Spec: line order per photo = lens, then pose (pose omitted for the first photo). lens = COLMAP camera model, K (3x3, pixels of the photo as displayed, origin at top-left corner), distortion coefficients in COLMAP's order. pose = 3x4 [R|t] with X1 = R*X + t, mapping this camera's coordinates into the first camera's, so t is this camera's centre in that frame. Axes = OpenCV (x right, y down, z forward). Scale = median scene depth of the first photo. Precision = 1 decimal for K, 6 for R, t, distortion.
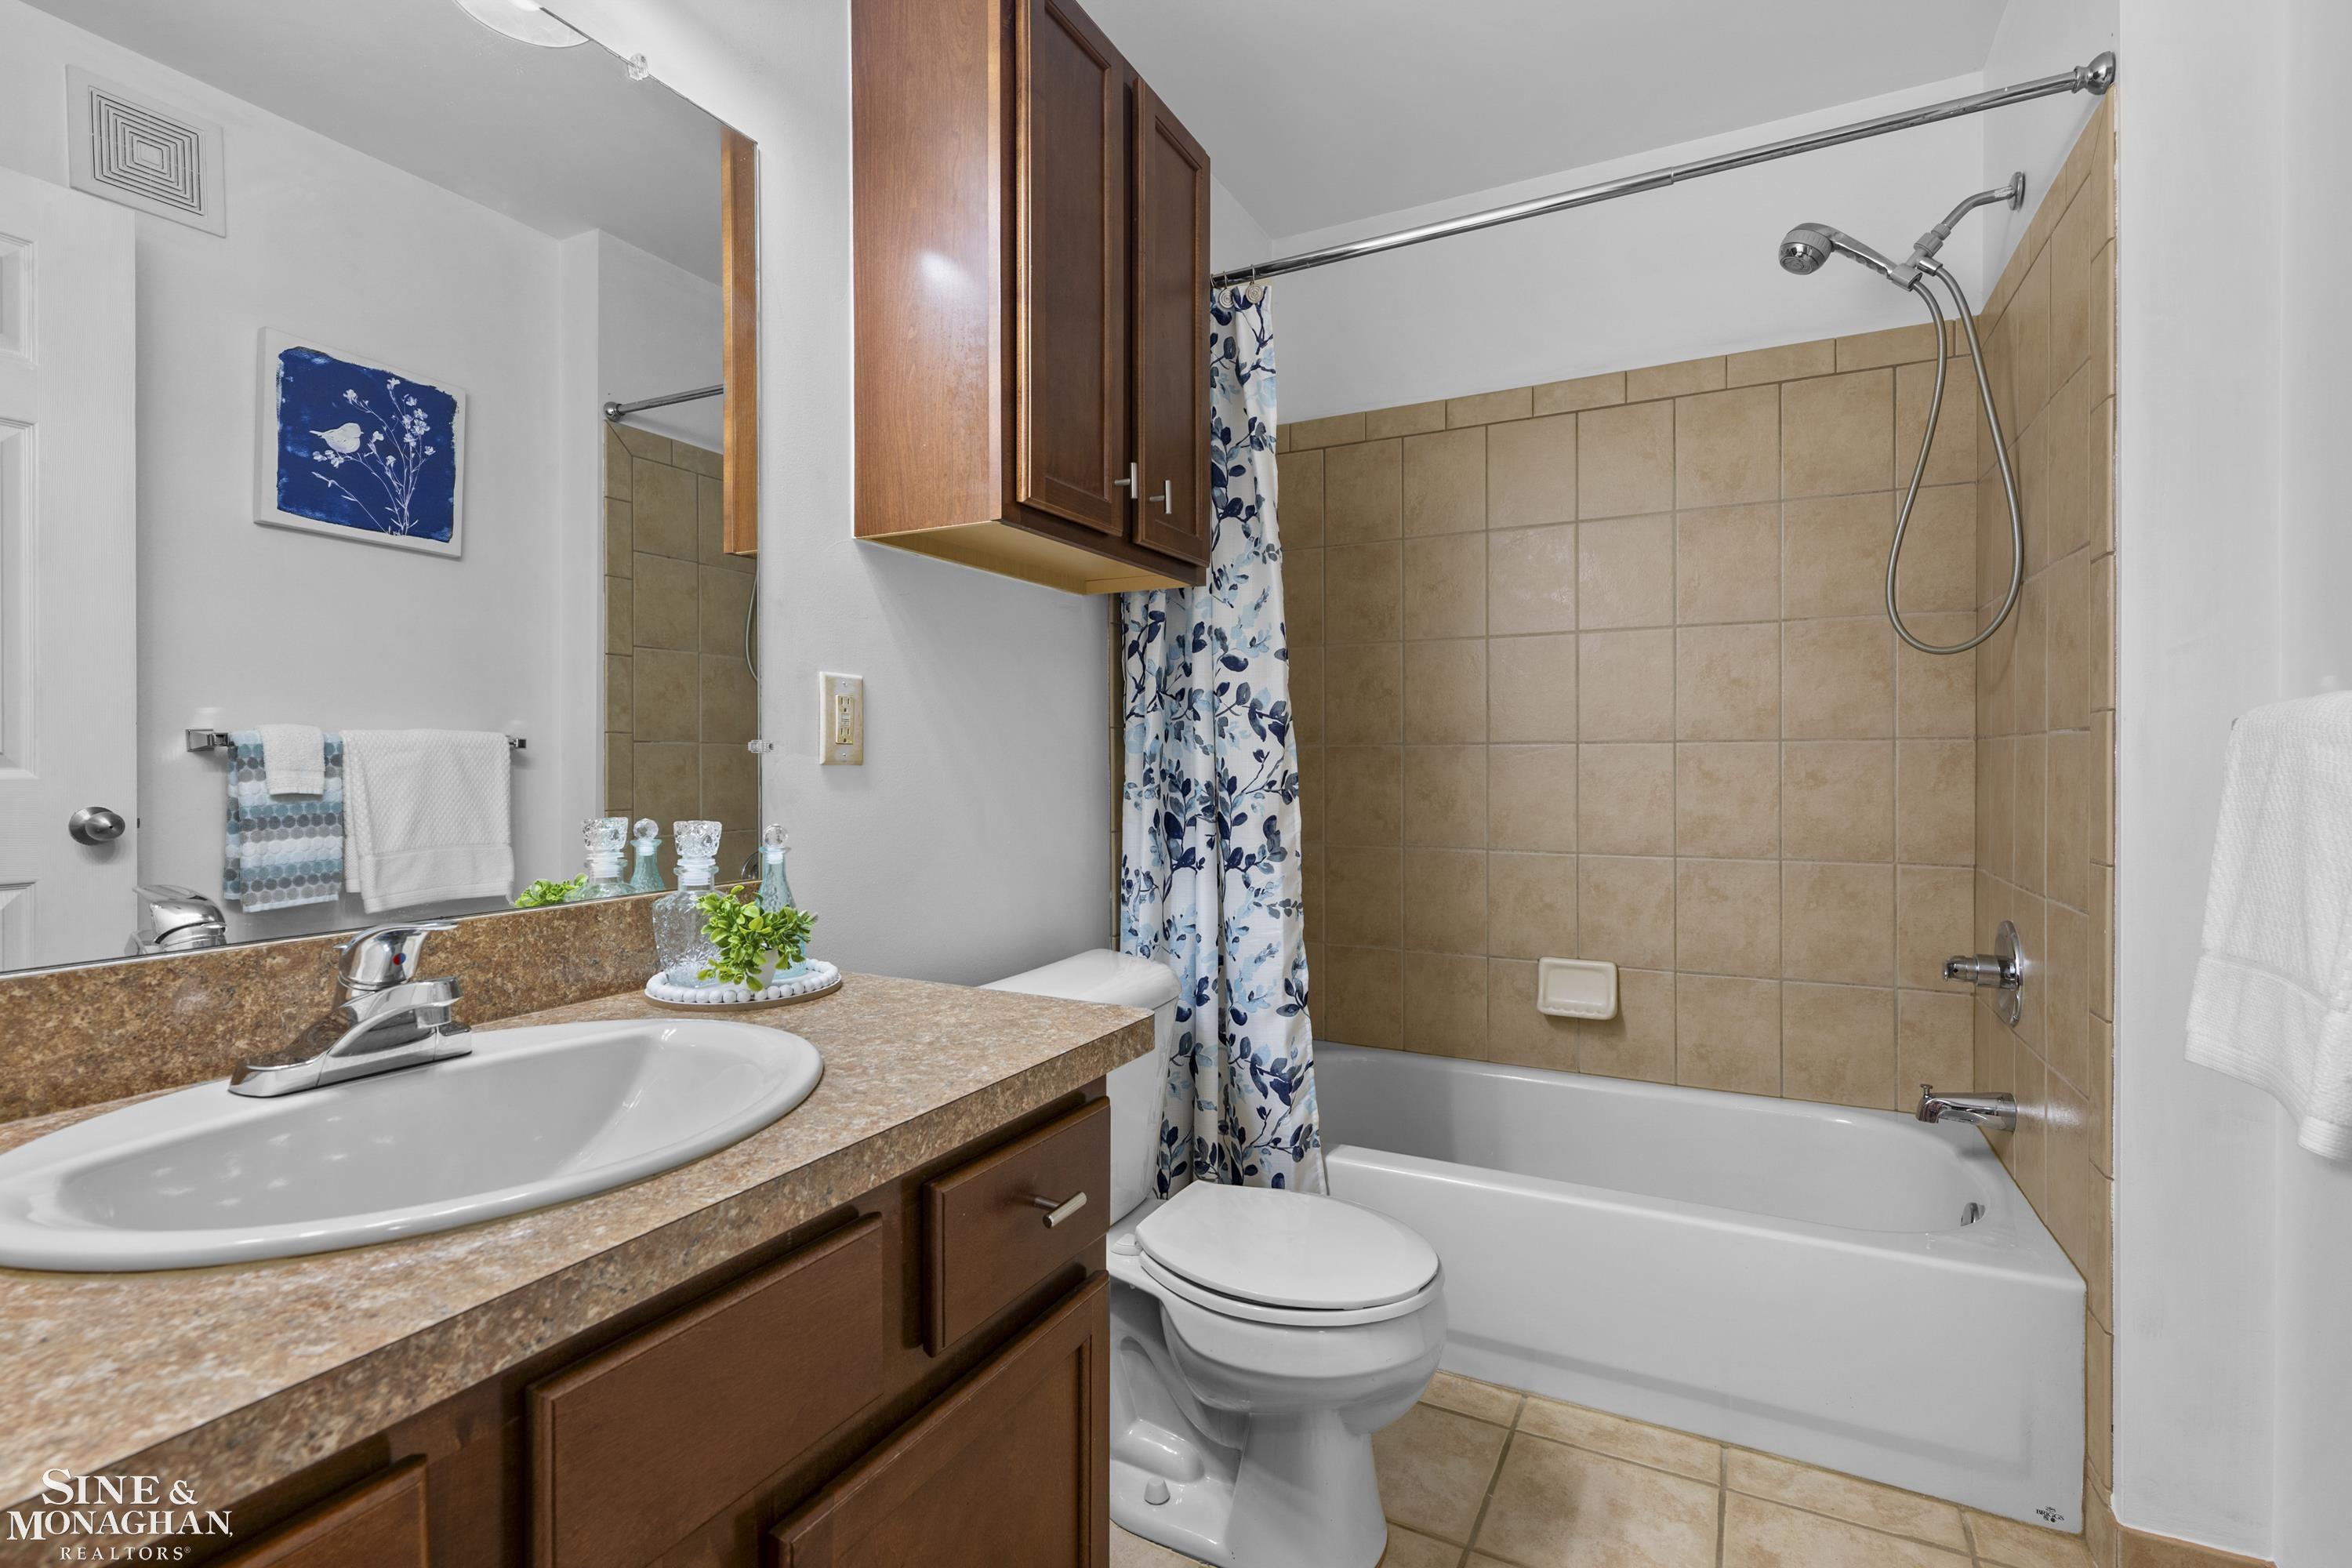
lens RADIAL K [[1074.0, 0, 1196.3], [0, 1074.0, 762.2], [0, 0, 1]] dist [-0.002974, 0.001203]
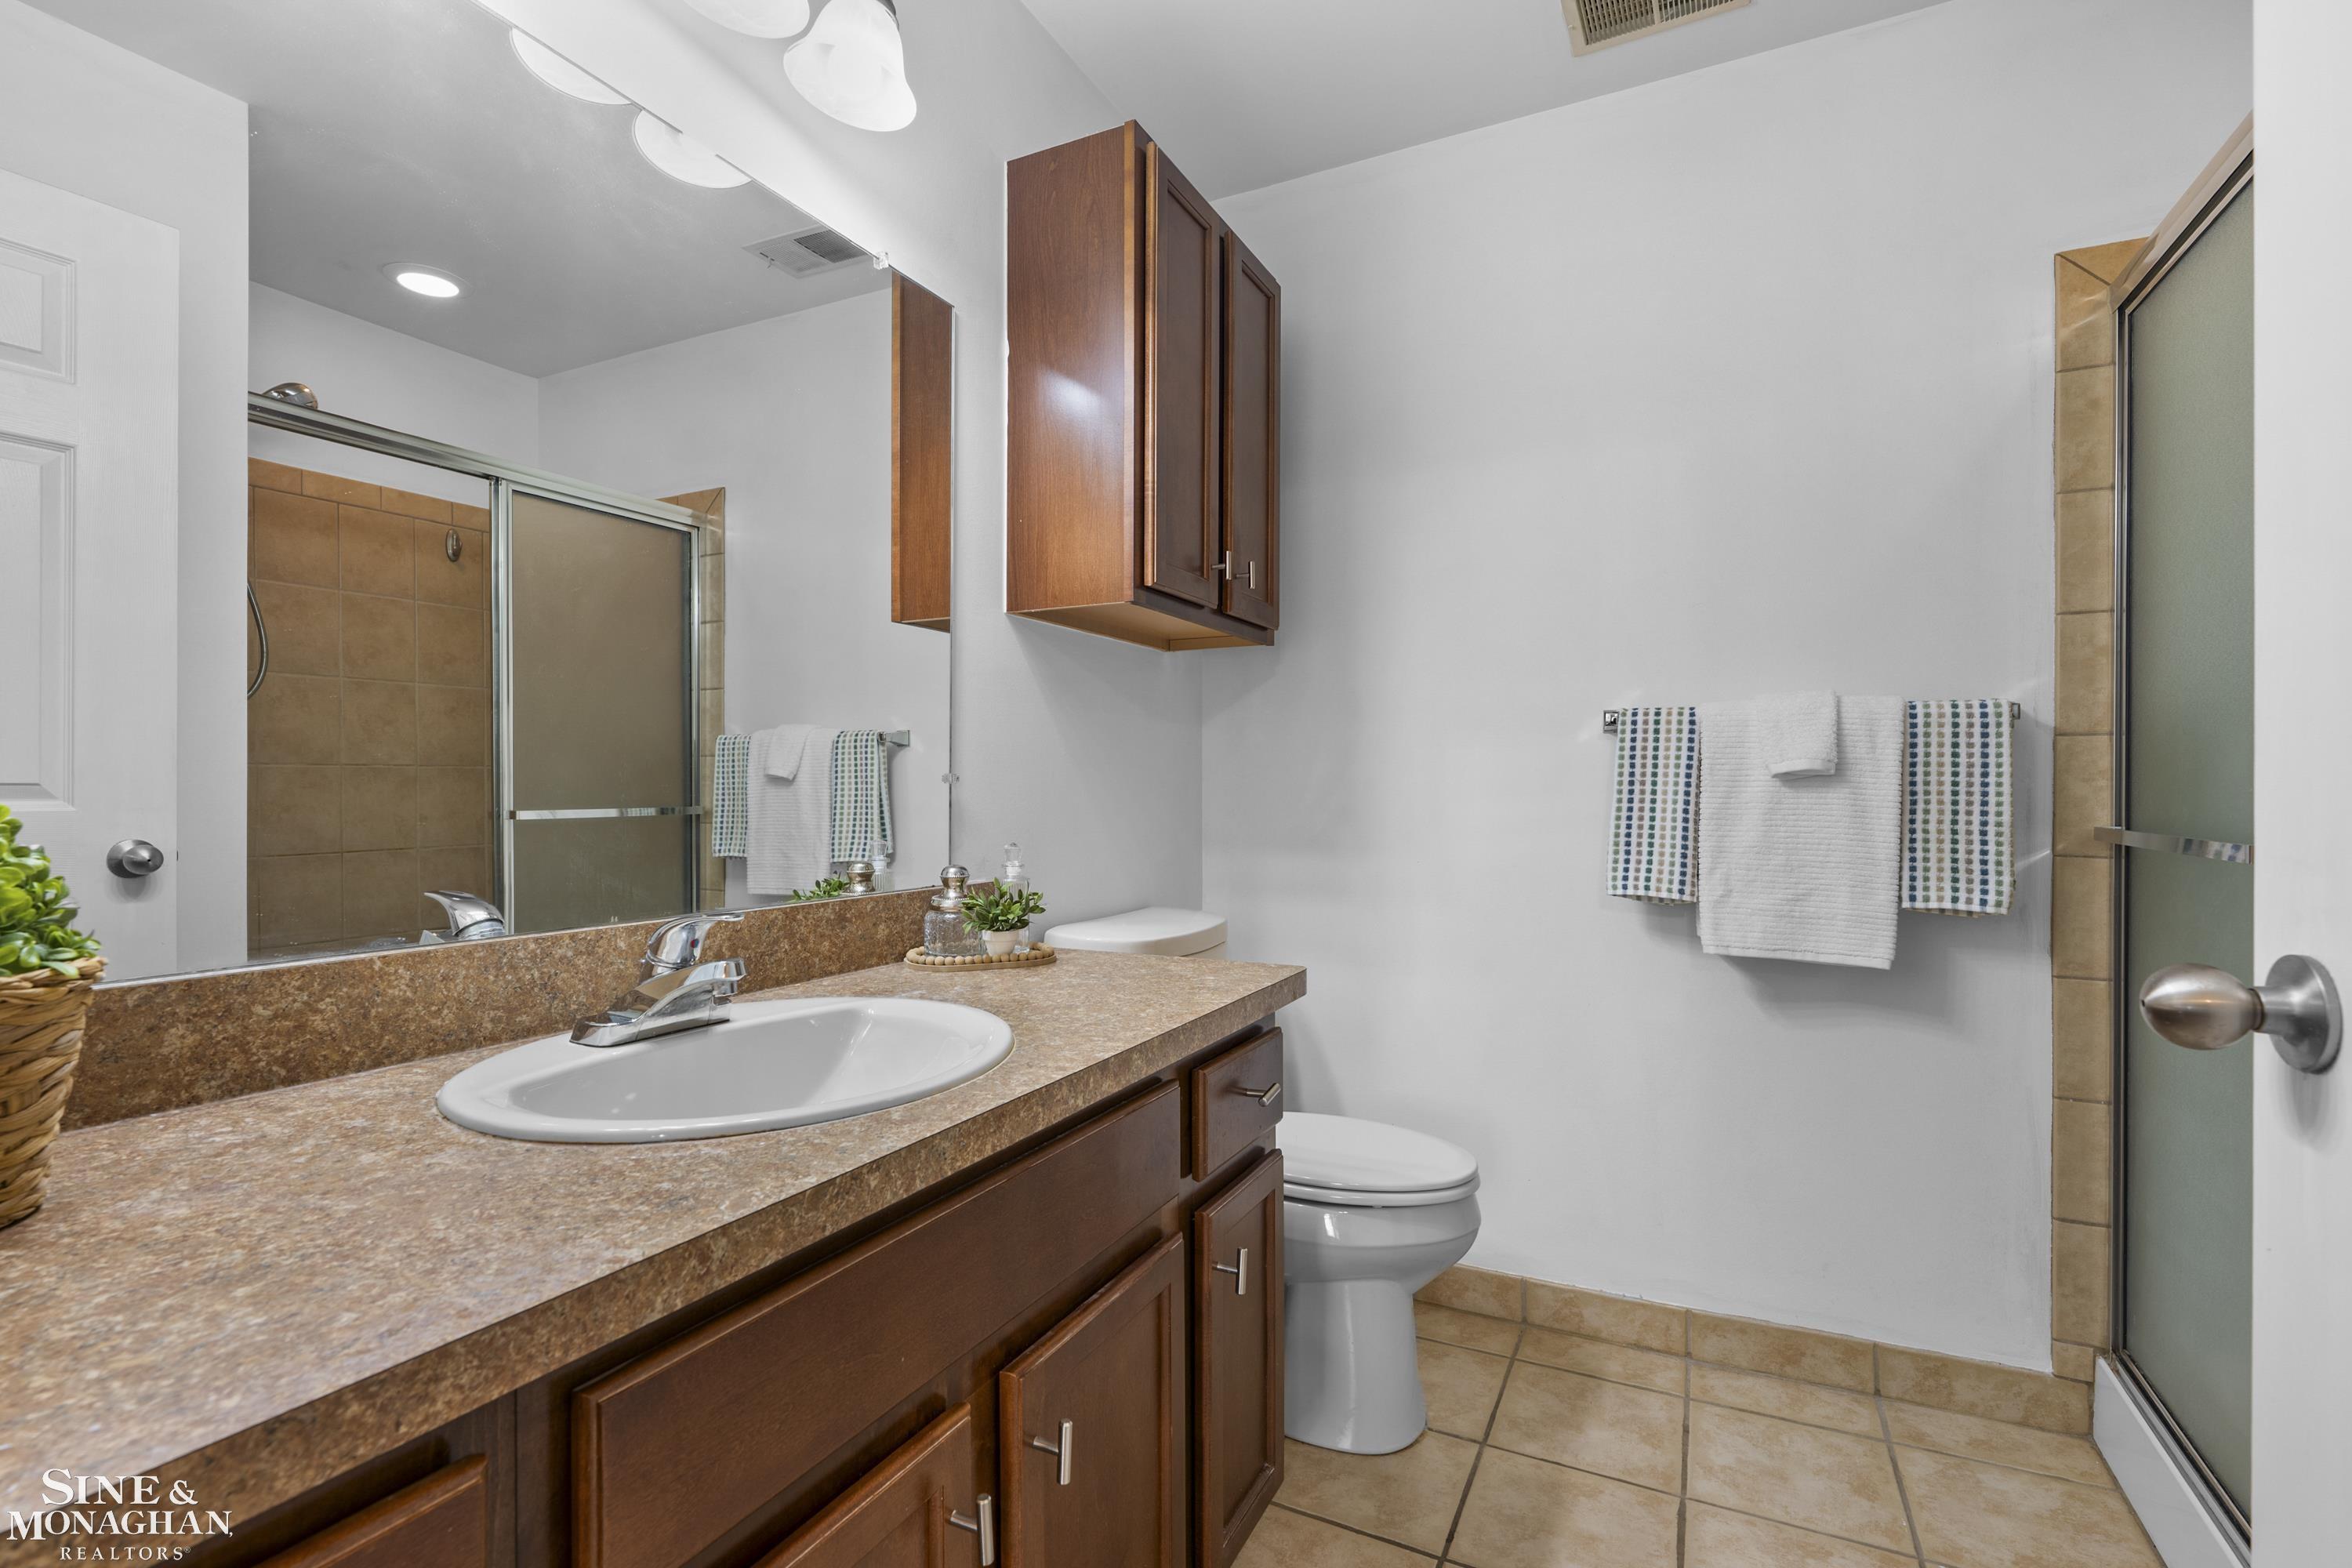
lens RADIAL K [[1074.0, 0, 1183.8], [0, 1074.0, 798.5], [0, 0, 1]] dist [-0.002974, 0.001203]
pose [[0.999927, 0.003974, 0.011434, -0.142923], [-0.003923, 0.999982, -0.004502, 0.010573], [-0.011451, 0.004457, 0.999924, -0.258059]]
